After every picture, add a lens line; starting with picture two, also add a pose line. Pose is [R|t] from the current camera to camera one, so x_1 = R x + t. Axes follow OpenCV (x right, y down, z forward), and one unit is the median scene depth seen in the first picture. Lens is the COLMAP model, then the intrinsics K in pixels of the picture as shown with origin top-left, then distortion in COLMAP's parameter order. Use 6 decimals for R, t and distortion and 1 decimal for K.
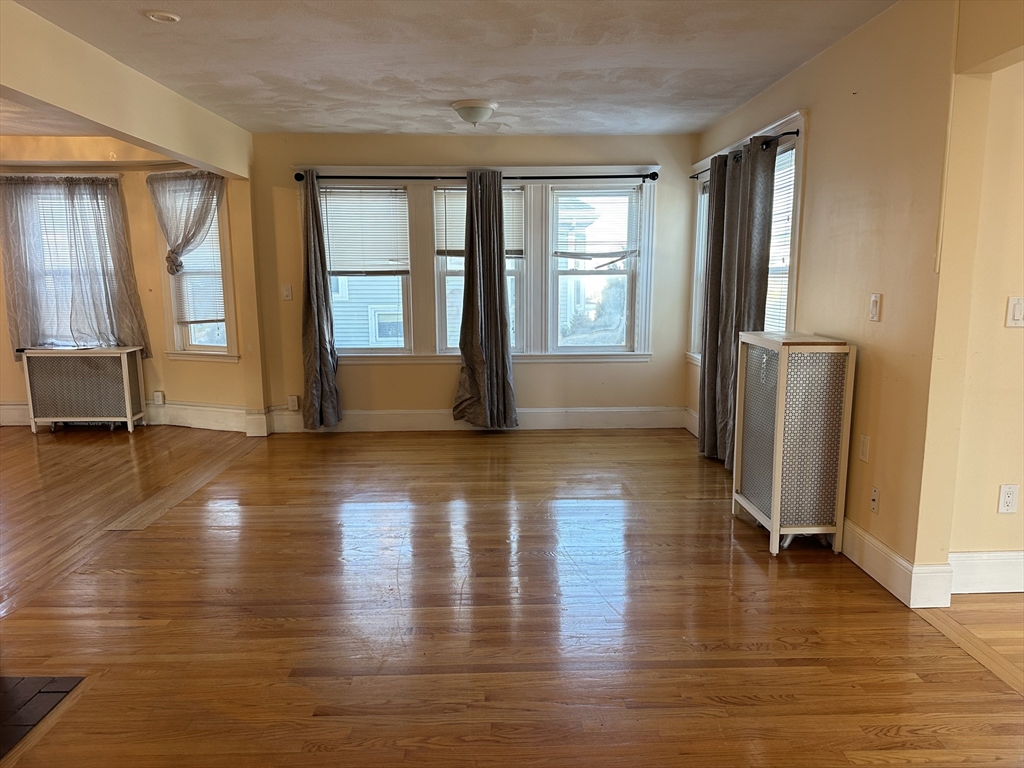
lens RADIAL K [[722.8, 0, 510.0], [0, 722.8, 392.9], [0, 0, 1]] dist [0.059128, -0.045890]
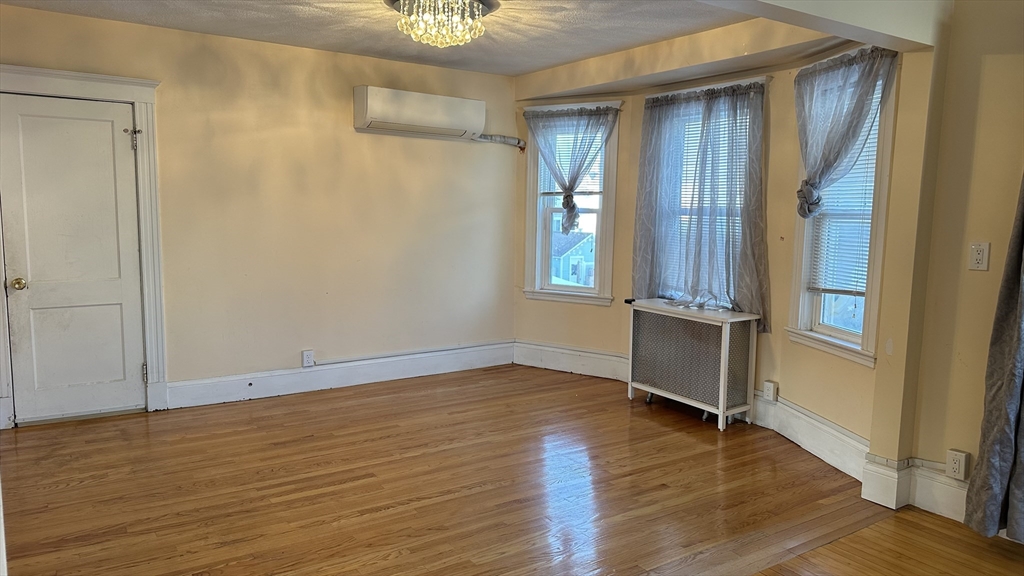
lens RADIAL K [[722.0, 0, 512.8], [0, 722.0, 291.3], [0, 0, 1]] dist [0.053295, -0.023479]
pose [[0.516453, 0.118735, -0.848044, -0.030461], [-0.167956, 0.985150, 0.035647, -0.074771], [0.839683, 0.124024, 0.528726, 0.439331]]
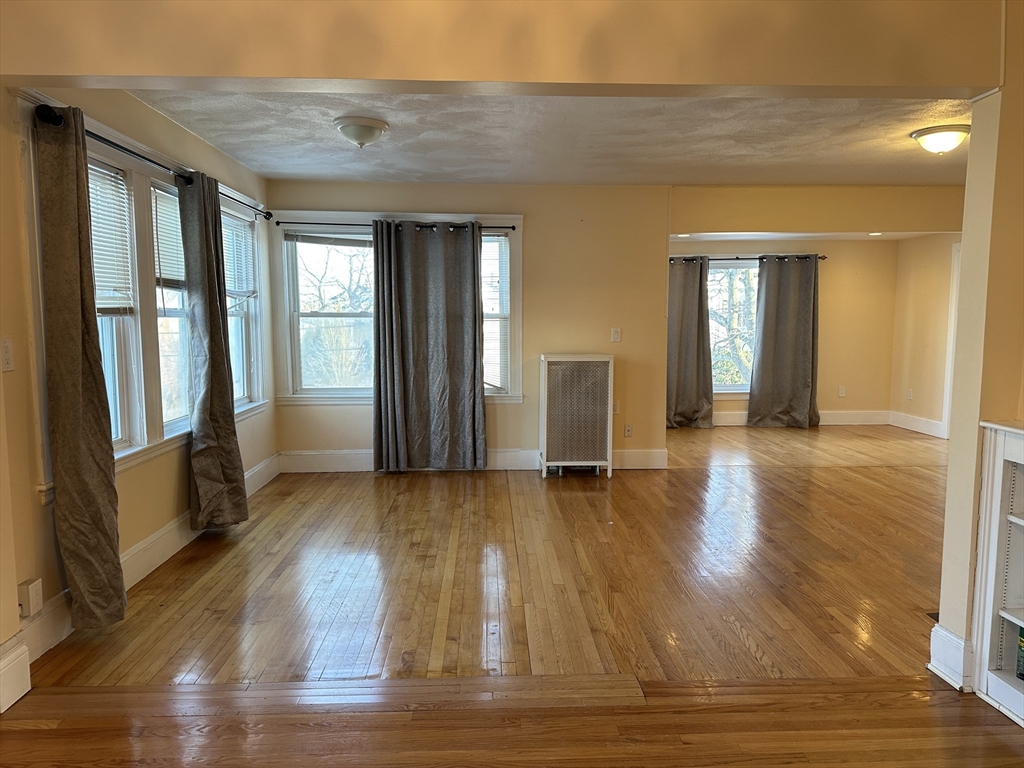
lens RADIAL K [[722.8, 0, 536.1], [0, 722.8, 382.8], [0, 0, 1]] dist [0.059128, -0.045890]
pose [[-0.048786, -0.083936, 0.995276, -0.763014], [0.162254, 0.982561, 0.090817, -0.108266], [-0.985542, 0.165918, -0.034316, 0.698360]]
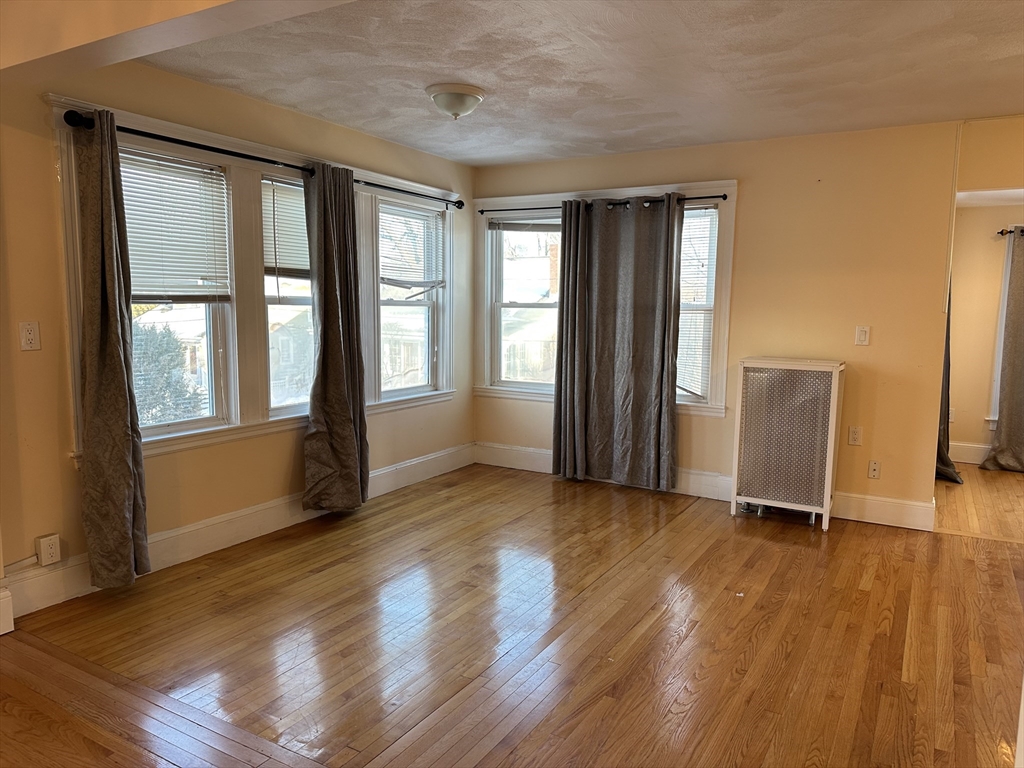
lens RADIAL K [[722.8, 0, 527.3], [0, 722.8, 382.7], [0, 0, 1]] dist [0.059128, -0.045890]
pose [[0.516046, -0.078365, 0.852969, -0.560537], [0.122938, 0.992272, 0.016786, -0.070088], [-0.847693, 0.096200, 0.521692, 0.442285]]
